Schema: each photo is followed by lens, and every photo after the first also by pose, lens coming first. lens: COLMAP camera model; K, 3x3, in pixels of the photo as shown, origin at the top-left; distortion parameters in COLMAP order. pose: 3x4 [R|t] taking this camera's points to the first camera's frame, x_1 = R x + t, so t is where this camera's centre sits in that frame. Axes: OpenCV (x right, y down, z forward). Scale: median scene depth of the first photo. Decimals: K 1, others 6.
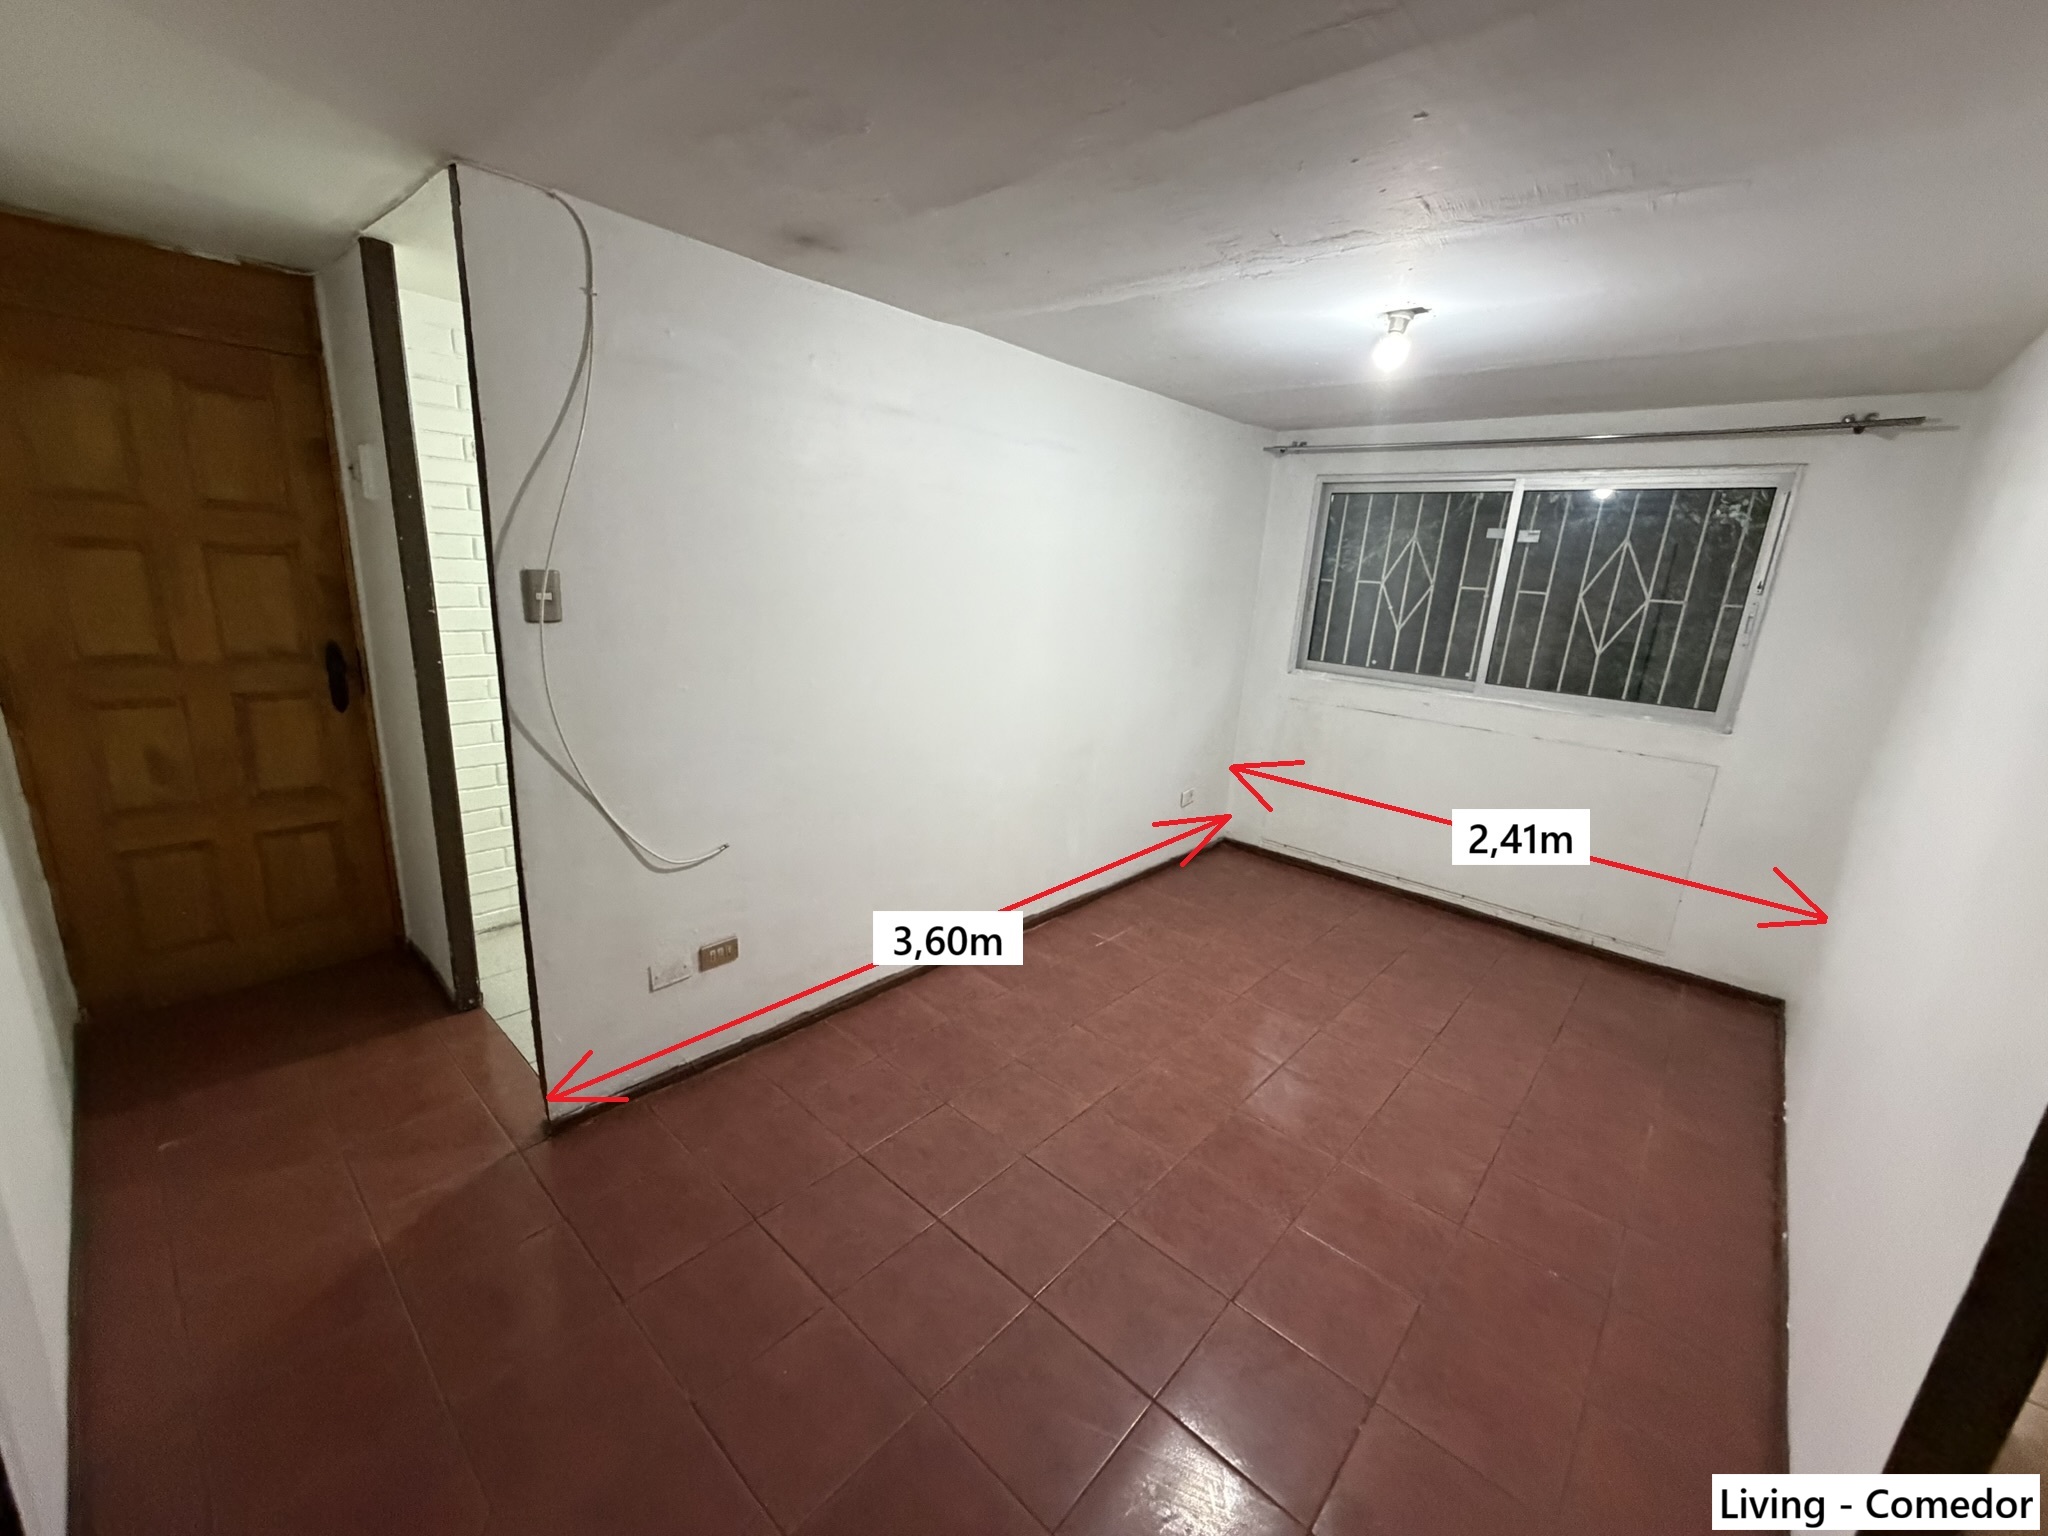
lens RADIAL K [[817.1, 0, 1017.7], [0, 817.1, 769.3], [0, 0, 1]] dist [0.007785, -0.000860]
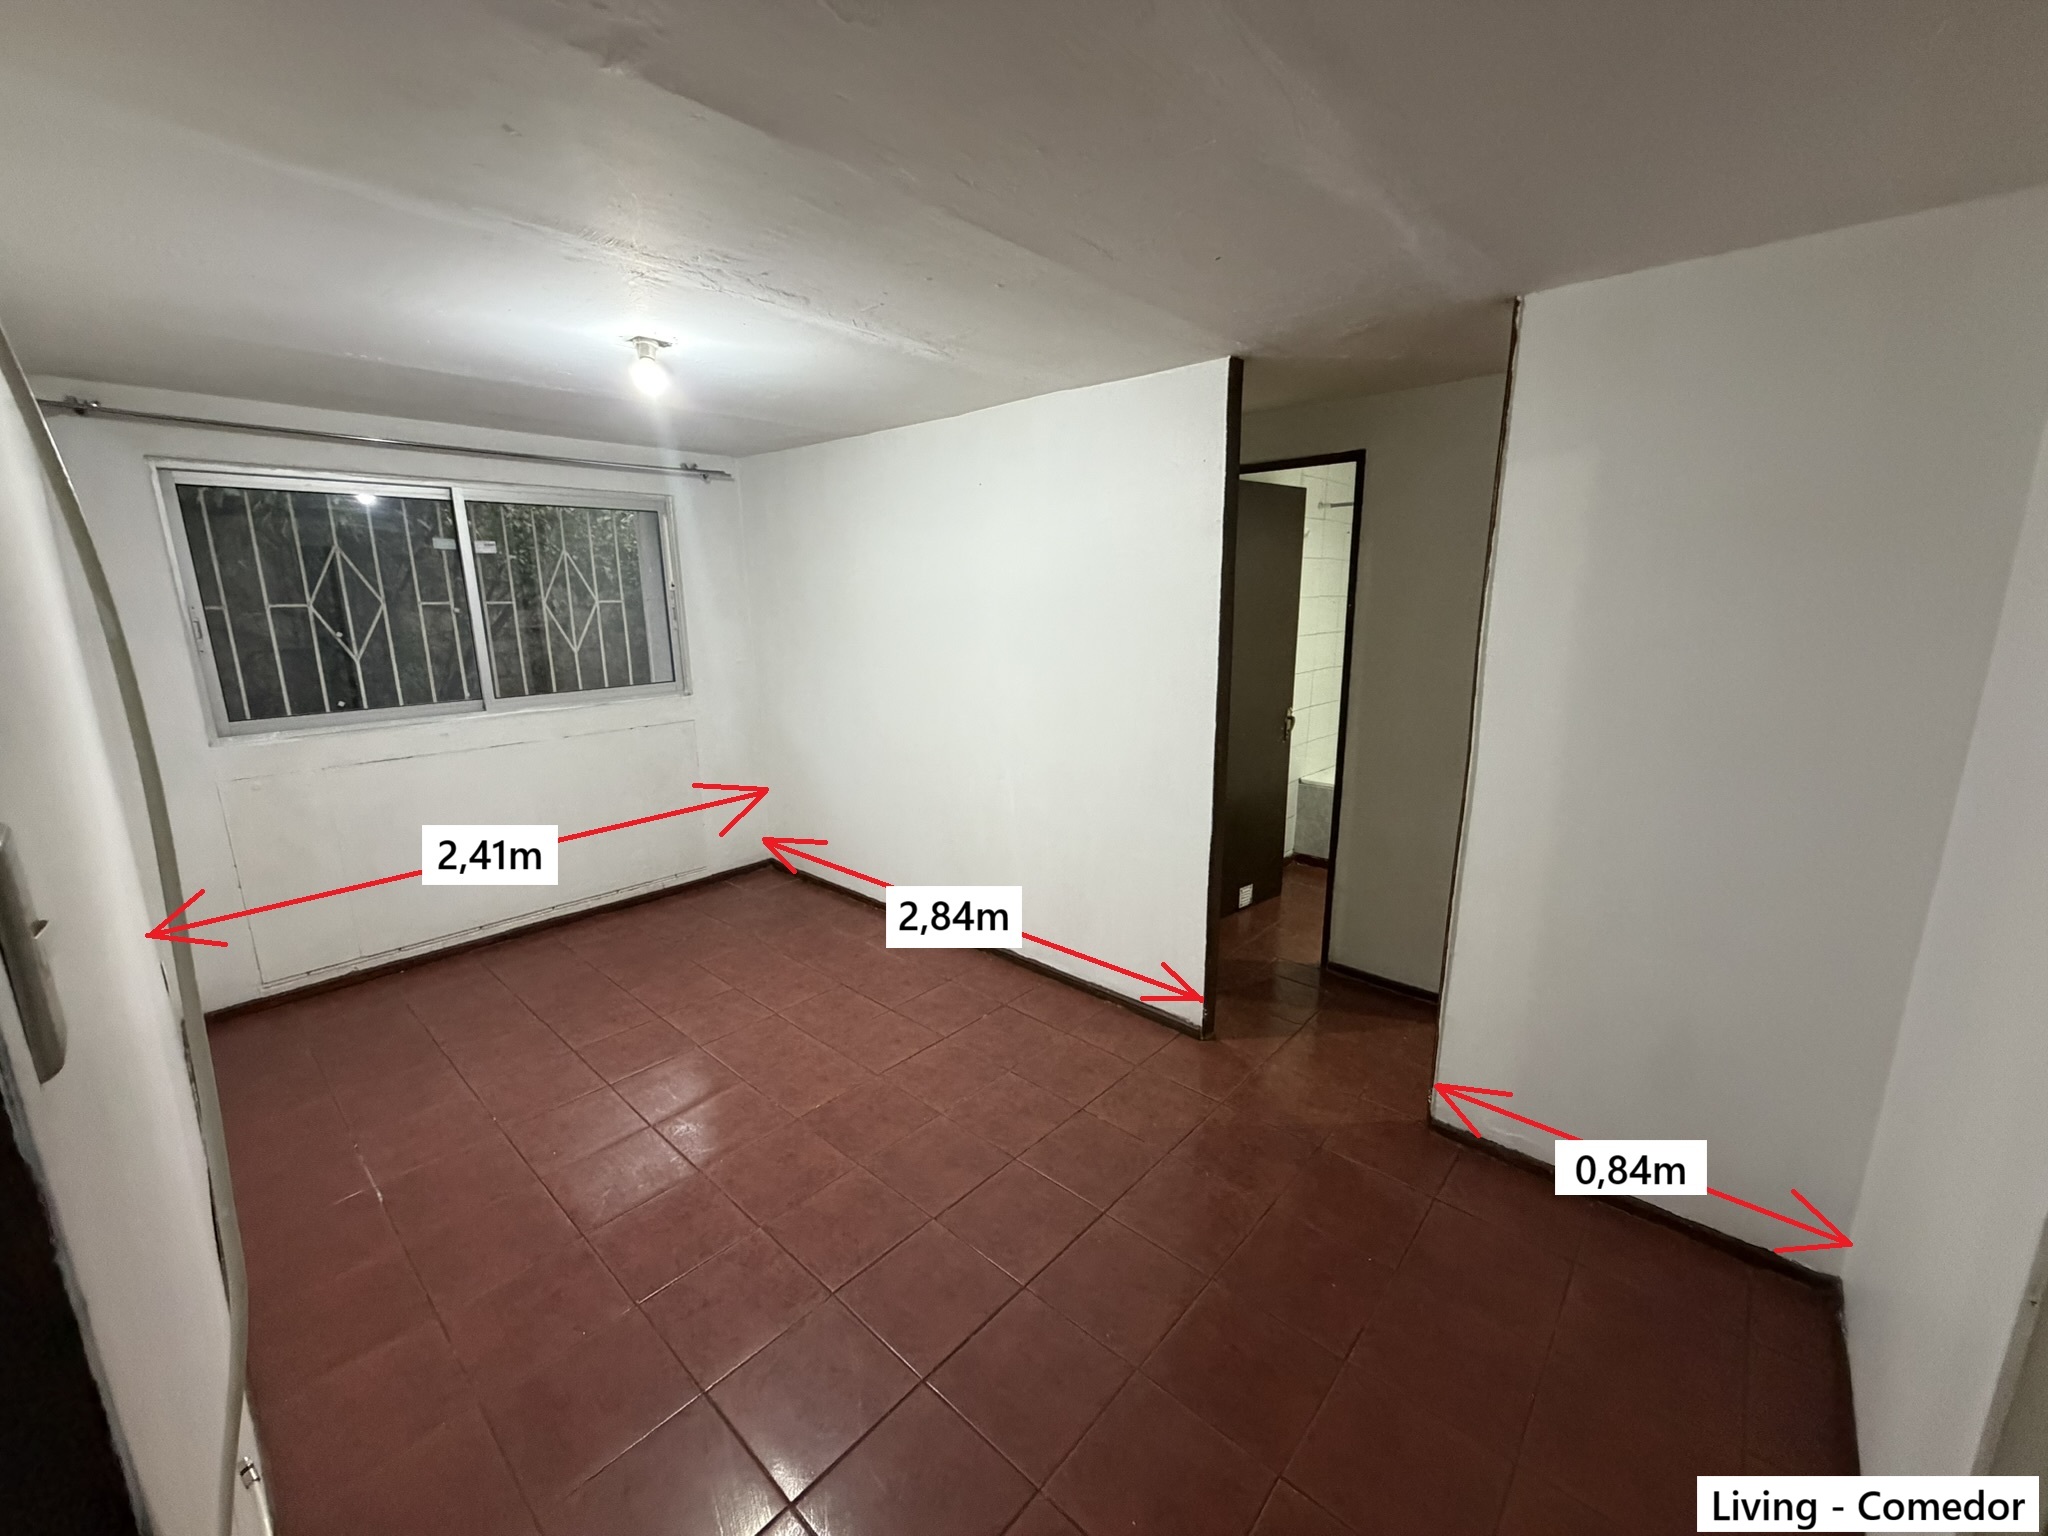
lens RADIAL K [[817.1, 0, 1020.0], [0, 817.1, 766.8], [0, 0, 1]] dist [0.007785, -0.000860]
pose [[-0.000516, -0.268618, 0.963247, -0.380658], [0.263094, 0.929275, 0.259286, -0.117175], [-0.964770, 0.253558, 0.070192, 0.351660]]
